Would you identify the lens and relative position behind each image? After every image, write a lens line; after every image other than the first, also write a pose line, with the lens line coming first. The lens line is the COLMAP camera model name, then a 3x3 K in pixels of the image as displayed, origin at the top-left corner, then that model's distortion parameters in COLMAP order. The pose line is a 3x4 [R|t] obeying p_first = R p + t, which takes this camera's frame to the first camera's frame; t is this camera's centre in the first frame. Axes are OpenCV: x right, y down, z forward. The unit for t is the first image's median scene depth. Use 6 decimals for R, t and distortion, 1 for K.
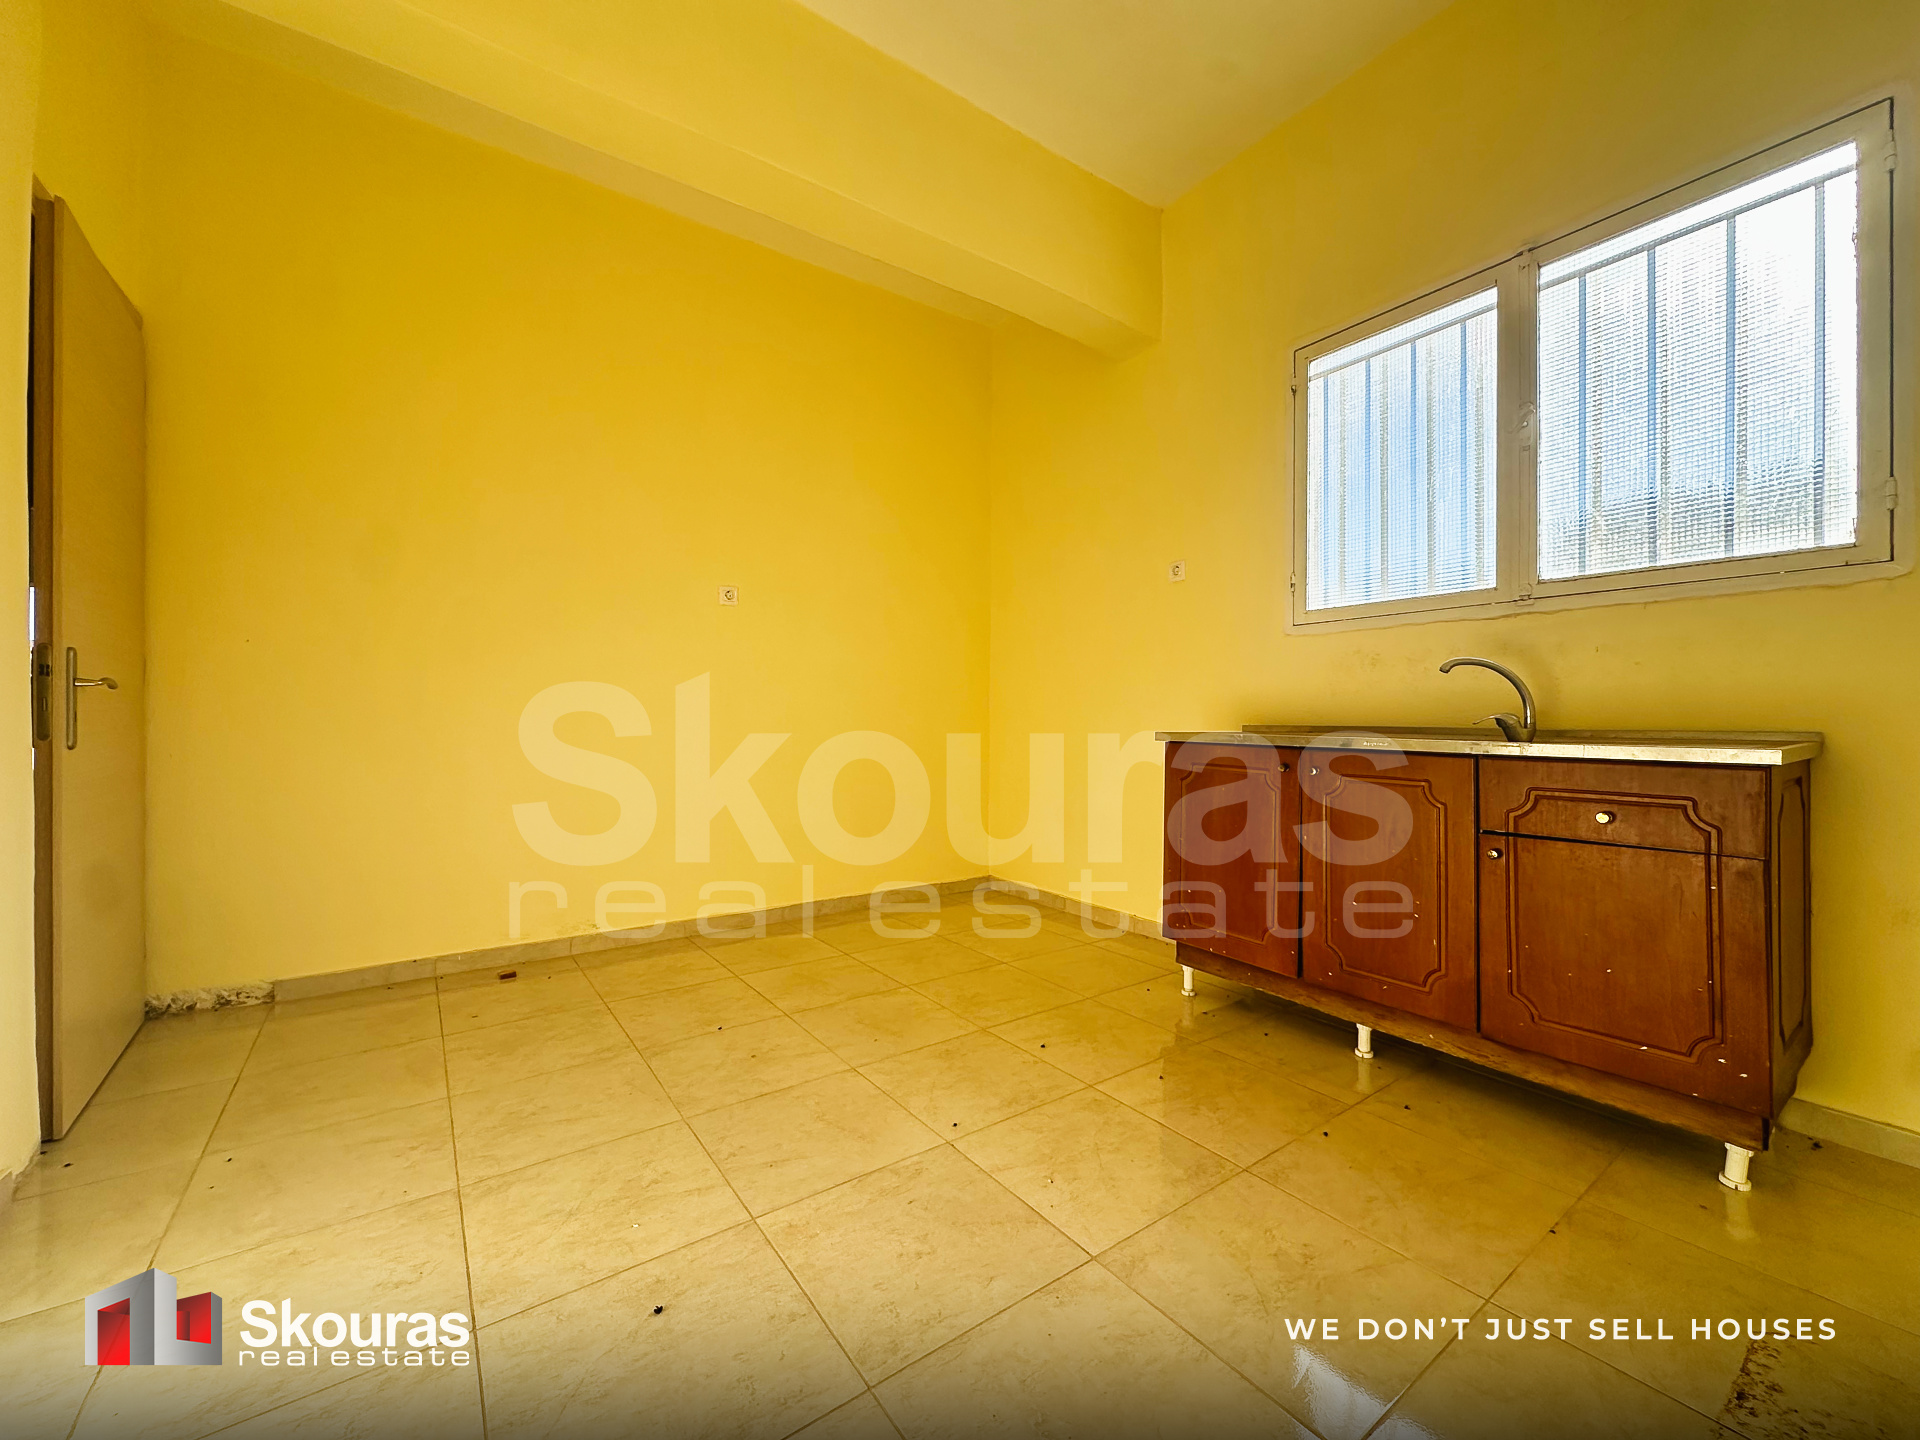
lens RADIAL K [[770.2, 0, 955.9], [0, 770.2, 729.4], [0, 0, 1]] dist [-0.003095, 0.000975]
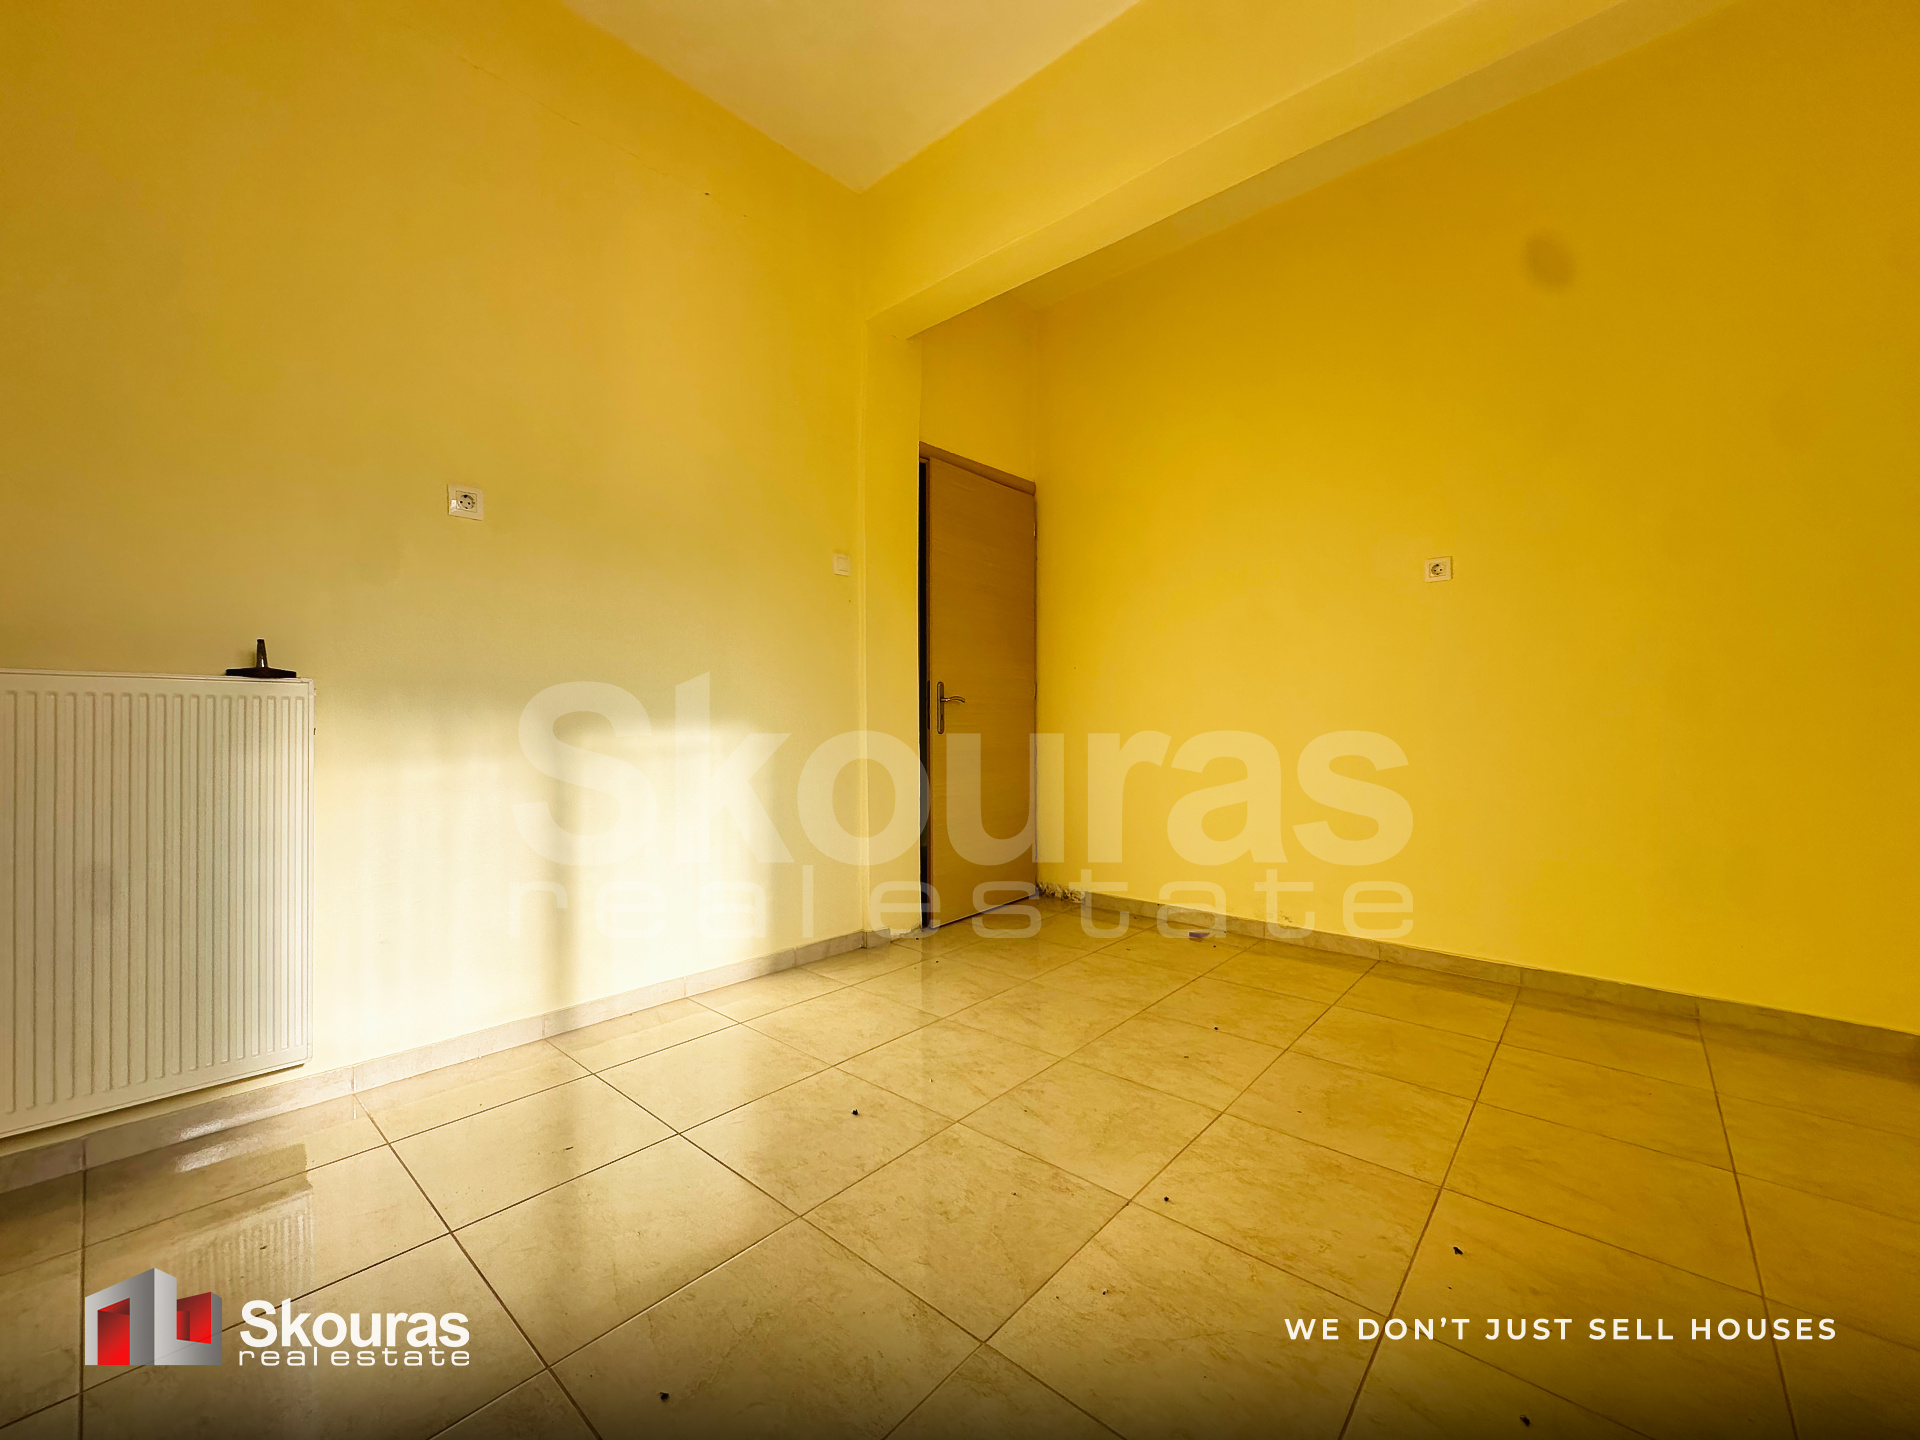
lens RADIAL K [[770.2, 0, 961.9], [0, 770.2, 721.4], [0, 0, 1]] dist [-0.003095, 0.000975]
pose [[0.228083, 0.000204, -0.973642, 0.627130], [-0.014322, 0.999892, -0.003145, 0.000847], [0.973536, 0.014662, 0.228062, 0.482138]]
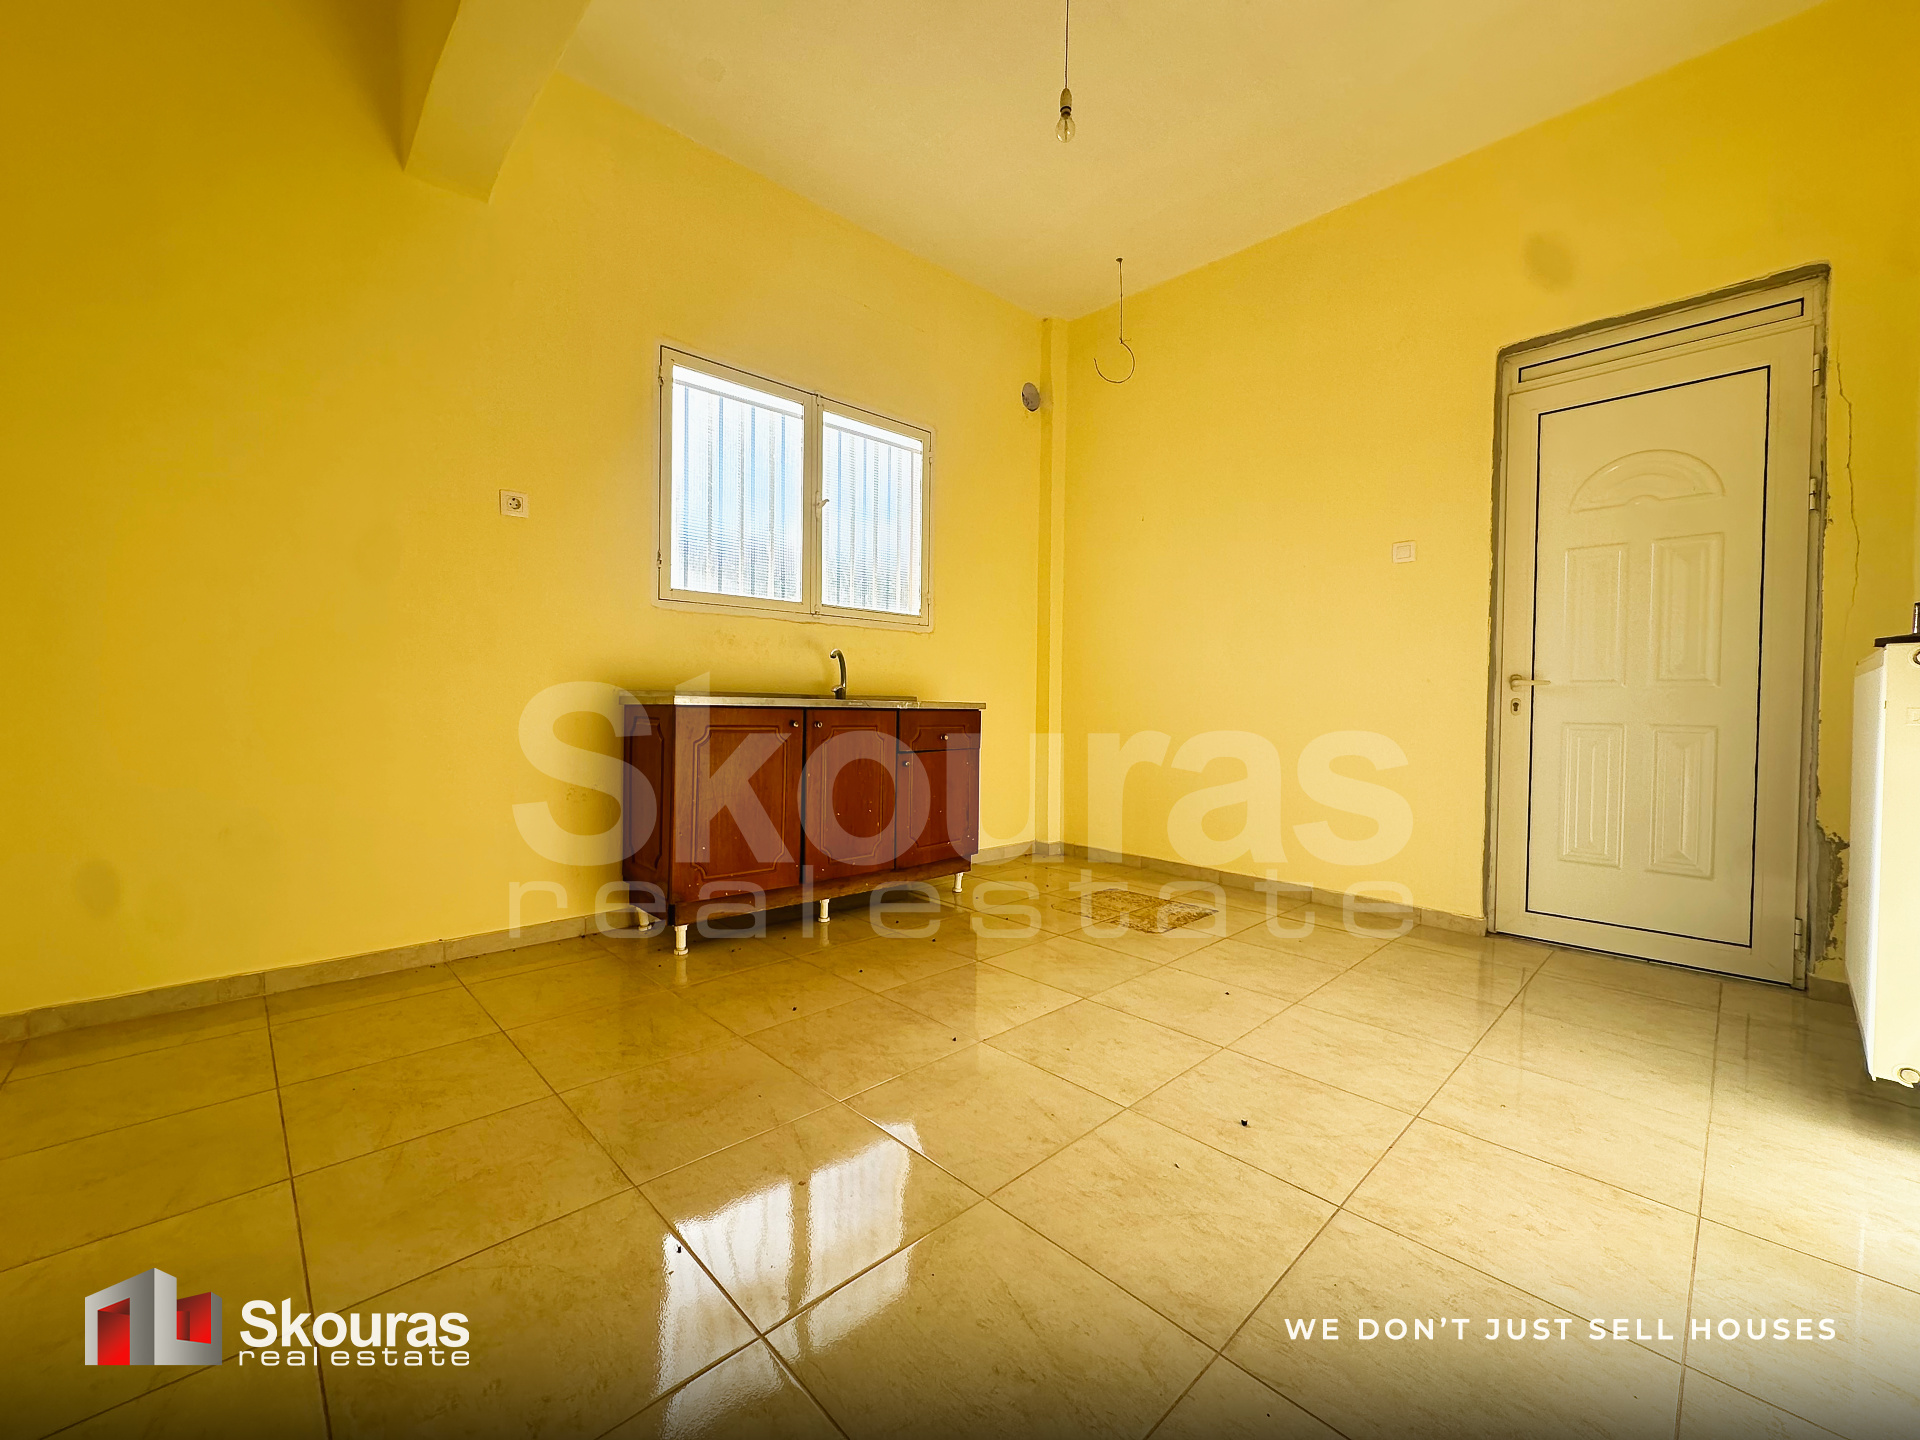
lens RADIAL K [[770.2, 0, 964.2], [0, 770.2, 727.6], [0, 0, 1]] dist [-0.003095, 0.000975]
pose [[-0.149742, -0.032650, 0.988186, -0.909746], [0.002484, 0.999439, 0.033399, 0.015173], [-0.988722, 0.007456, -0.149577, 0.948355]]
